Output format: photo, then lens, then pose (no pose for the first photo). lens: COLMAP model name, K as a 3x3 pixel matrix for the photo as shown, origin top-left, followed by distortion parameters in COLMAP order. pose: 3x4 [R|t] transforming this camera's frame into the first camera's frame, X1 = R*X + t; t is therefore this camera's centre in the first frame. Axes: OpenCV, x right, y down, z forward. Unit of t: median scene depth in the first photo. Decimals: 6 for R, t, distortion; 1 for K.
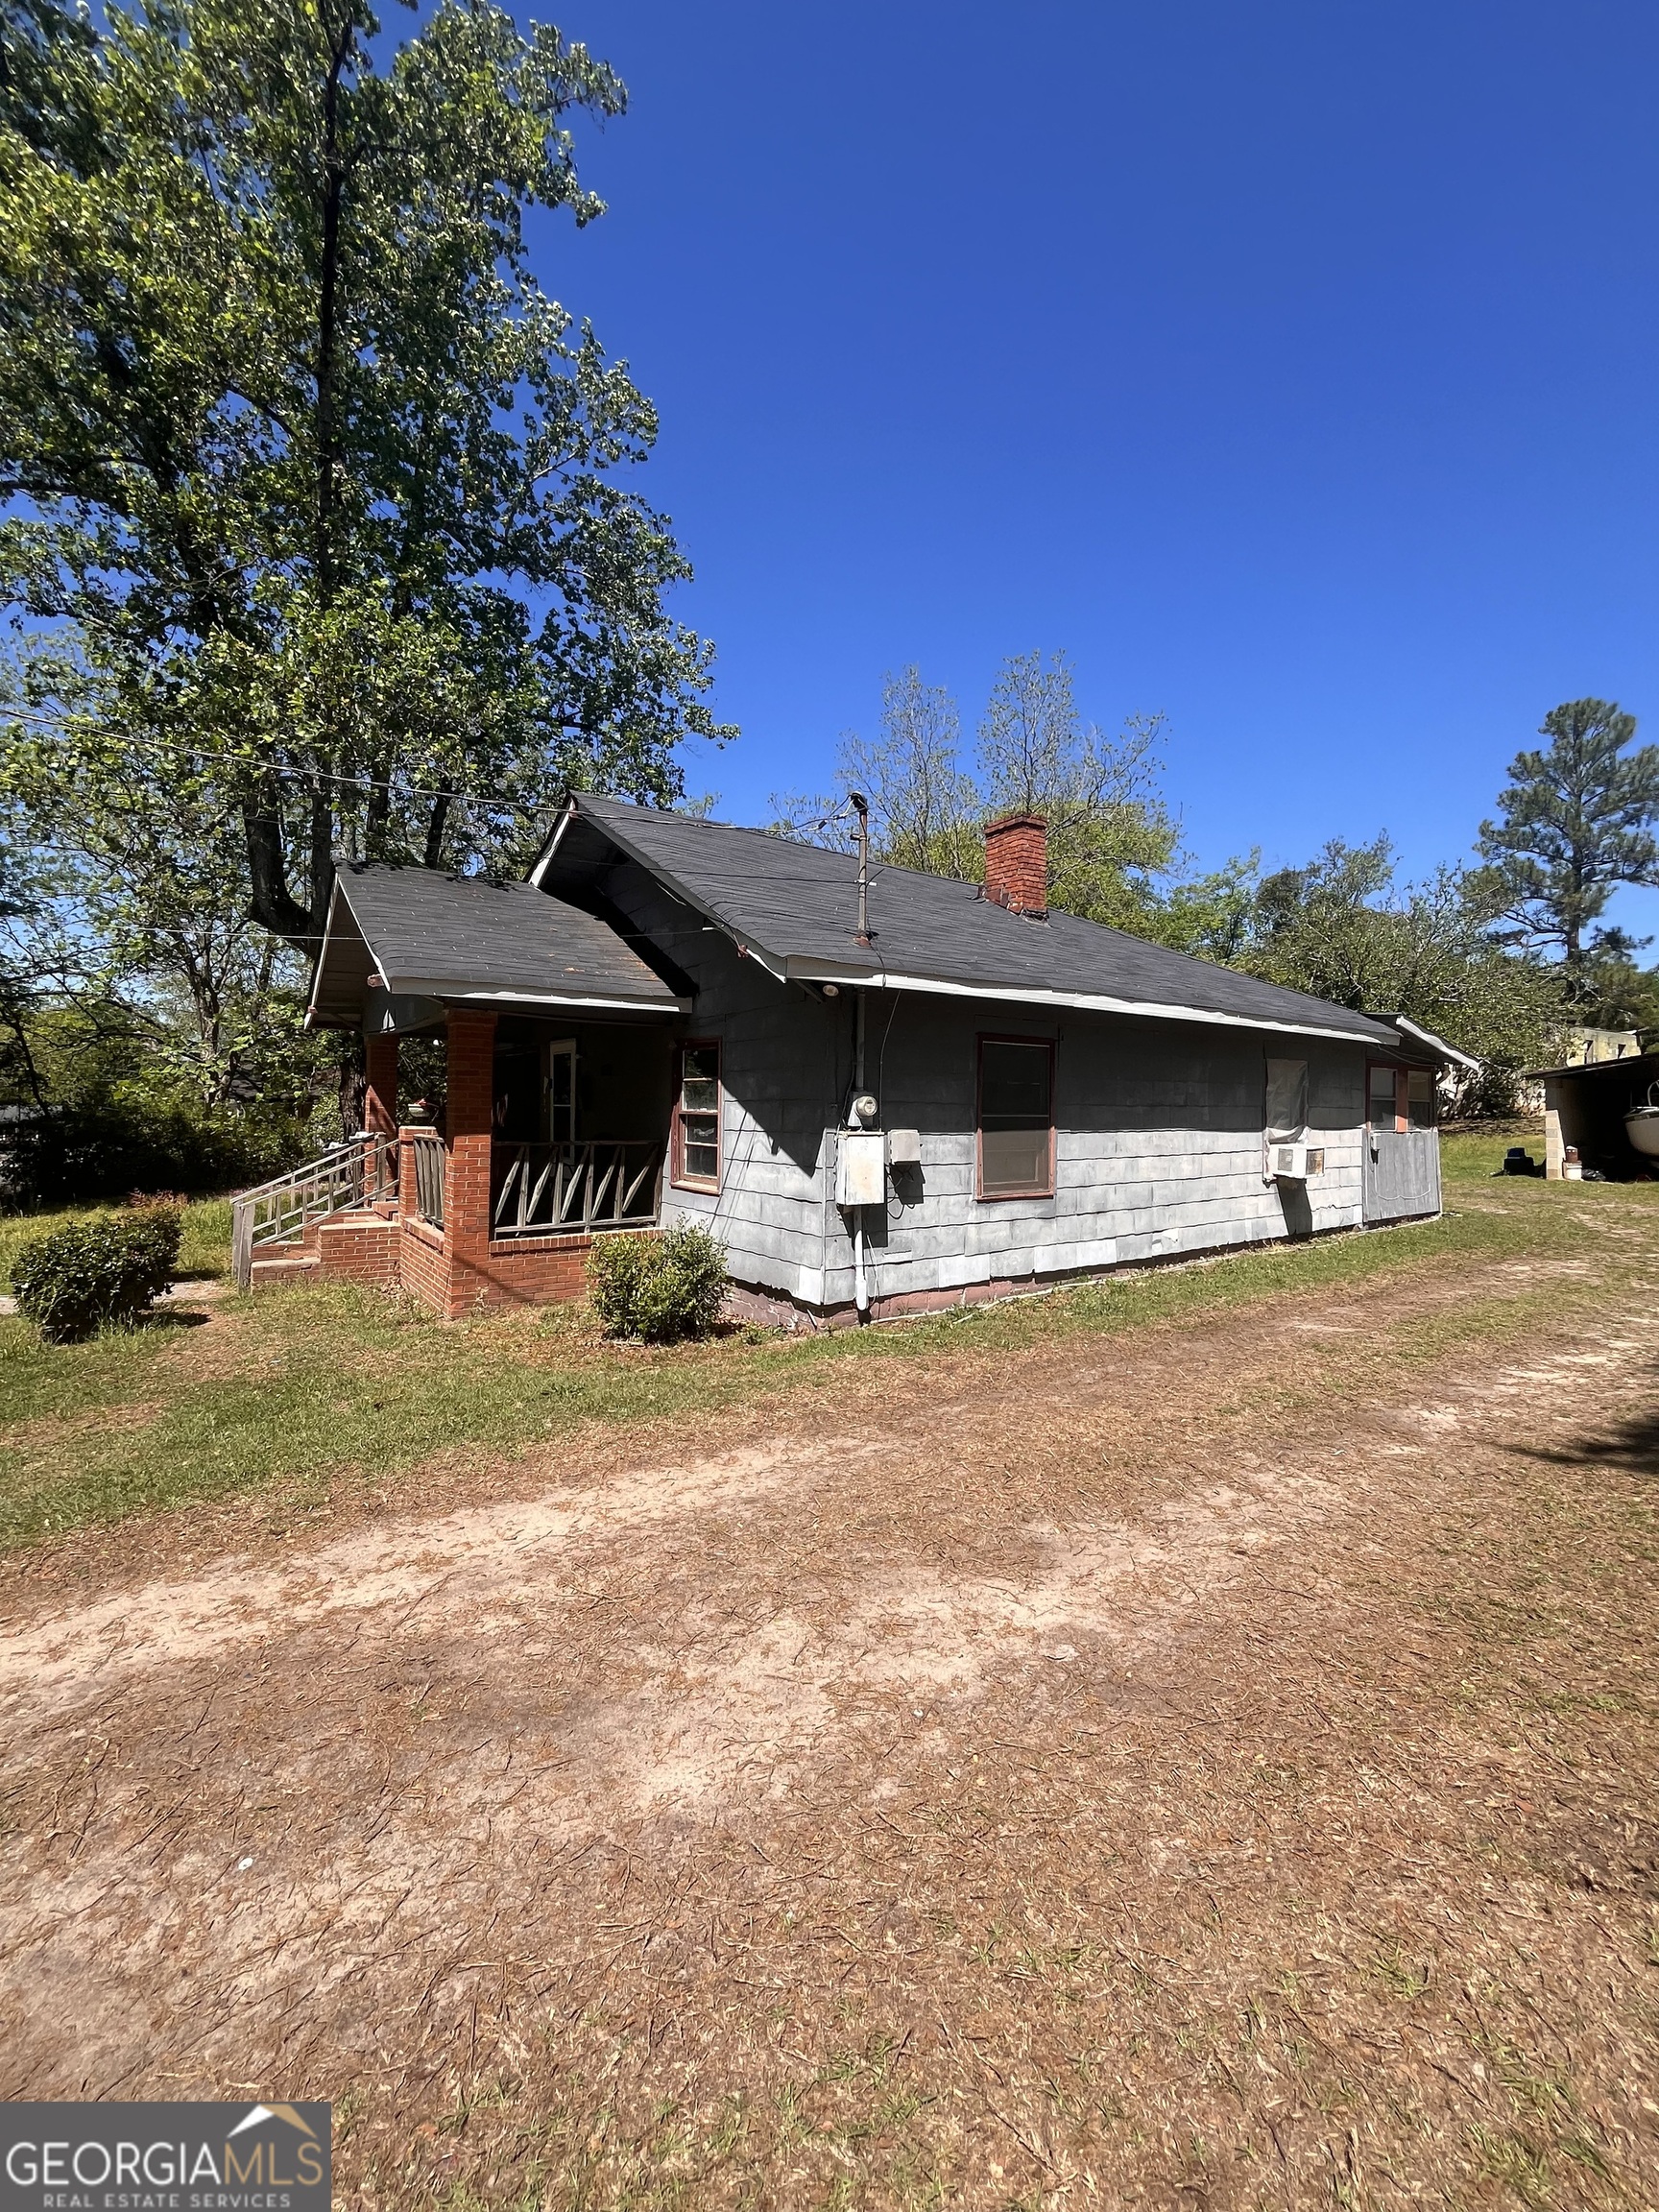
lens RADIAL K [[887.9, 0, 829.4], [0, 887.9, 1095.7], [0, 0, 1]] dist [-0.002242, 0.000039]
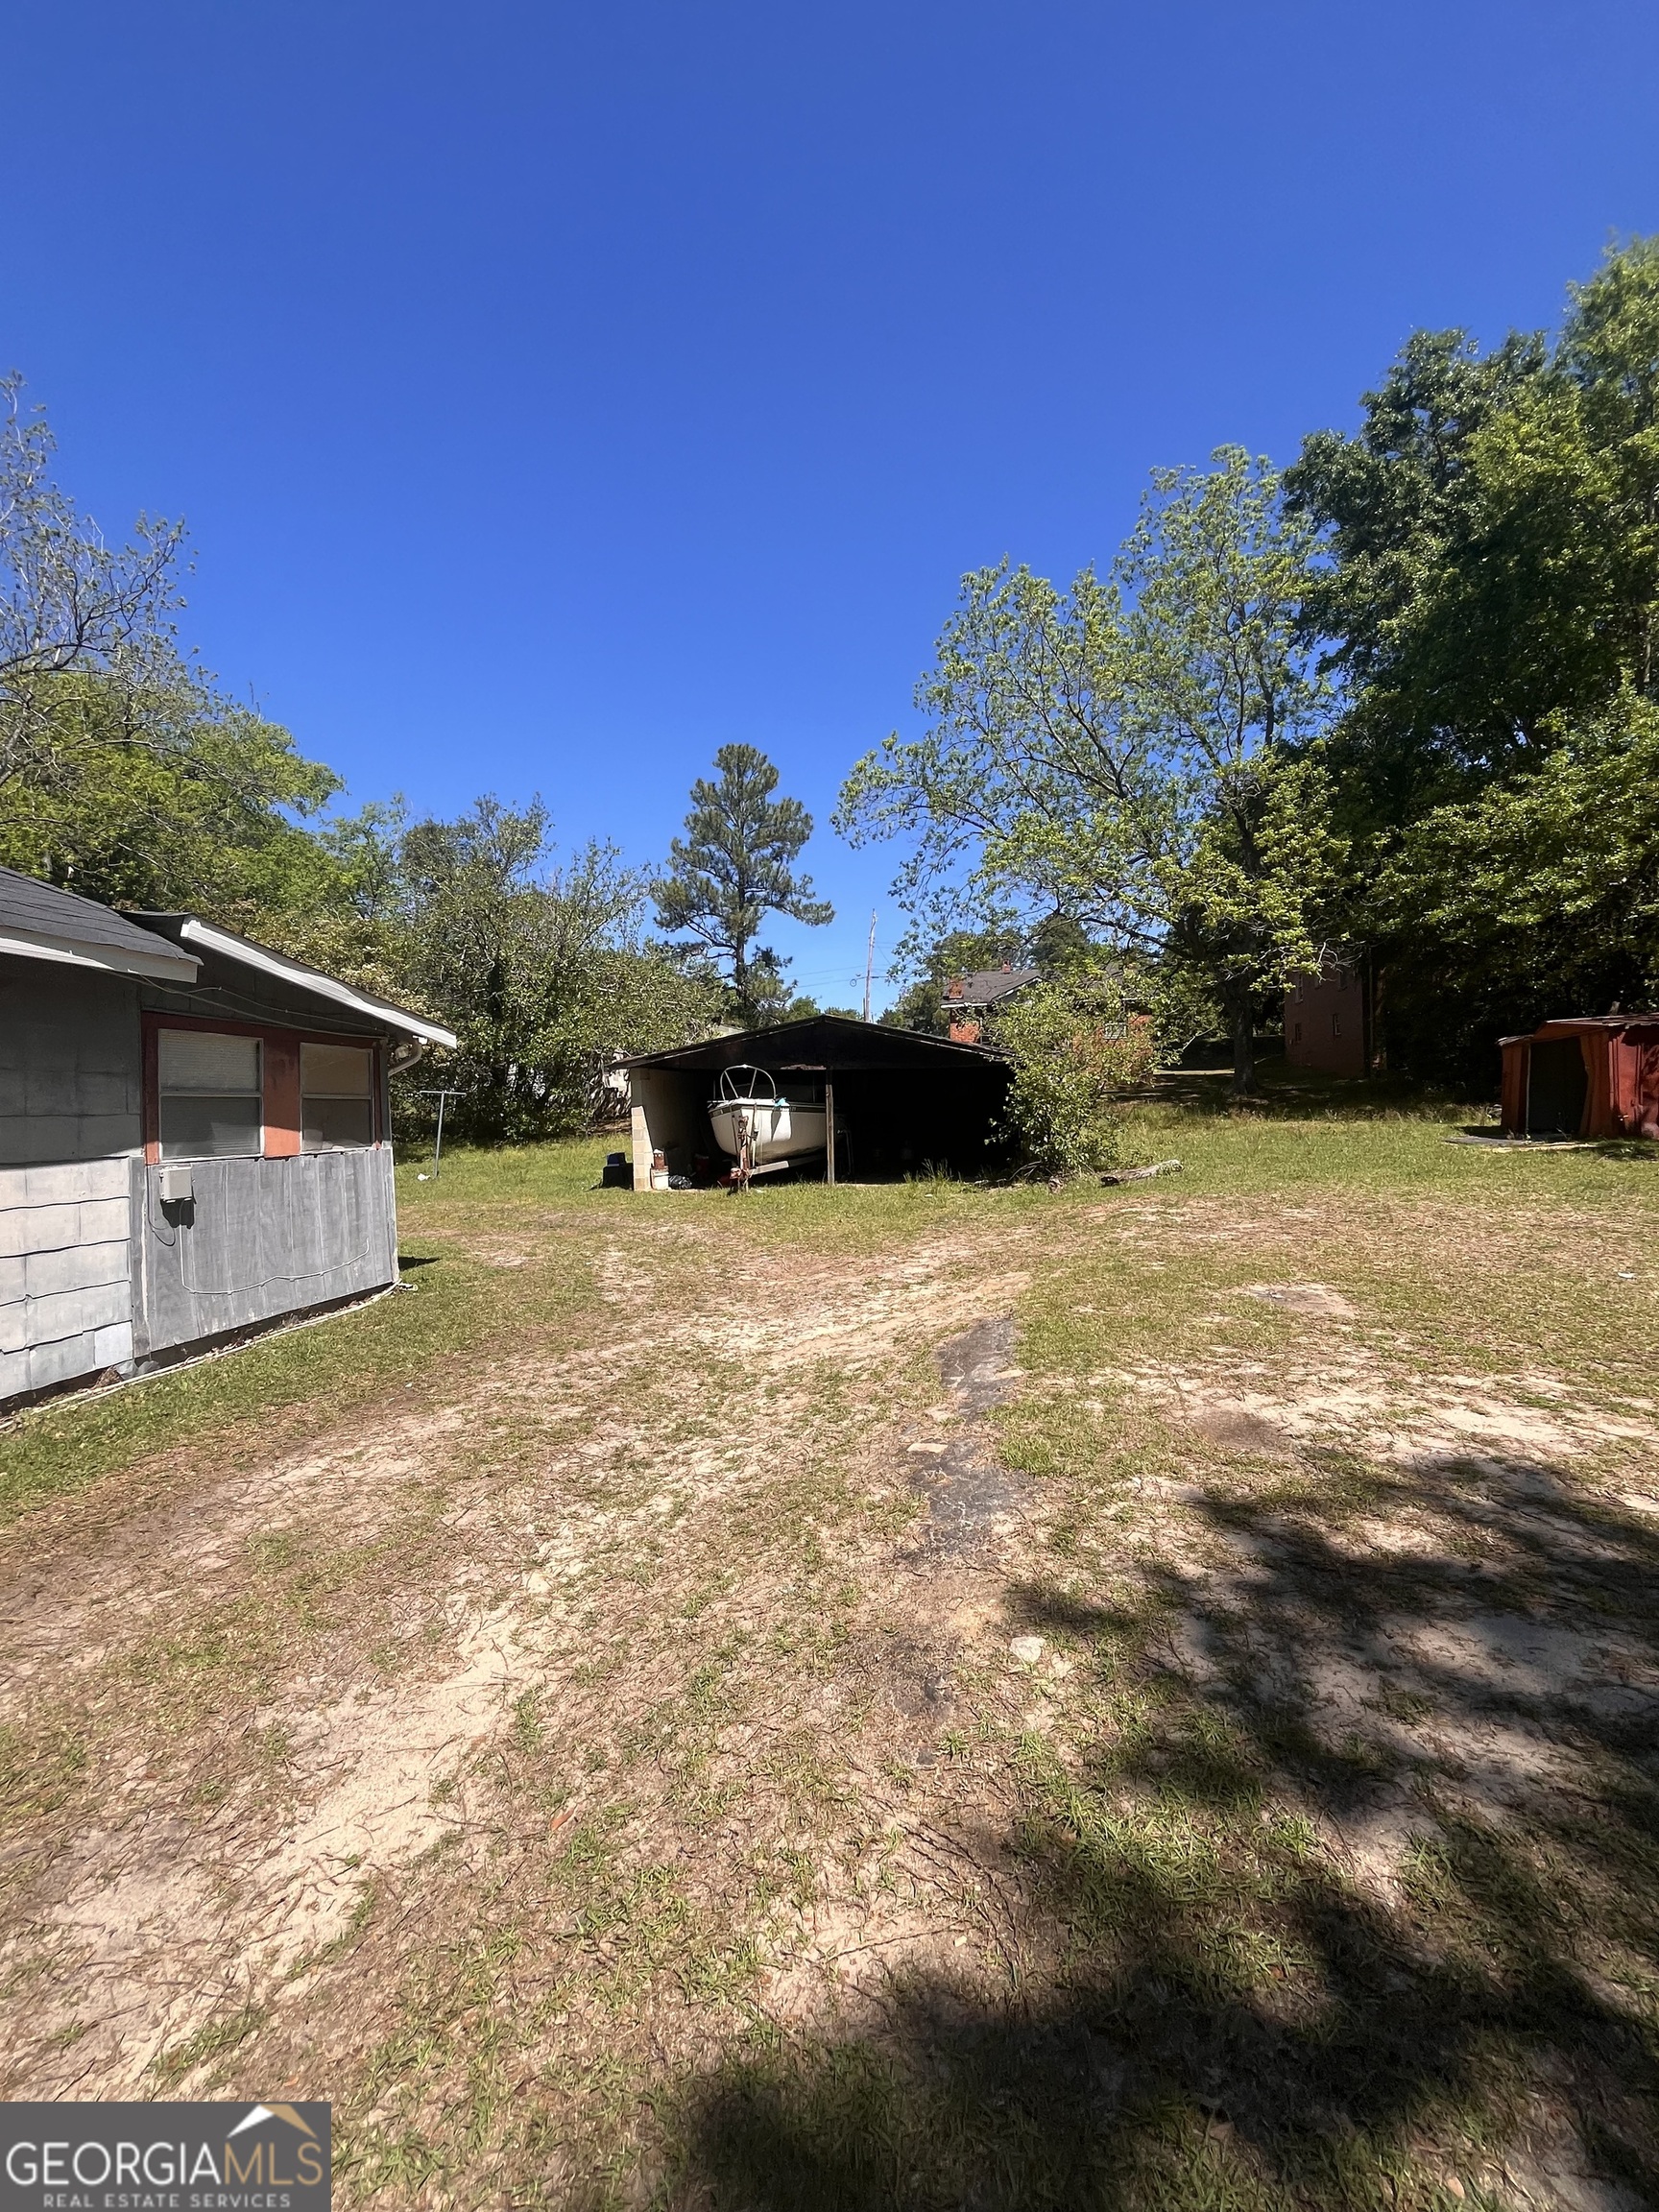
lens RADIAL K [[887.9, 0, 829.6], [0, 887.9, 1108.7], [0, 0, 1]] dist [-0.002242, 0.000039]
pose [[0.725414, -0.028137, 0.687737, 0.140730], [0.021811, 0.999602, 0.017890, 0.002449], [-0.687967, 0.002023, 0.725739, 0.102442]]
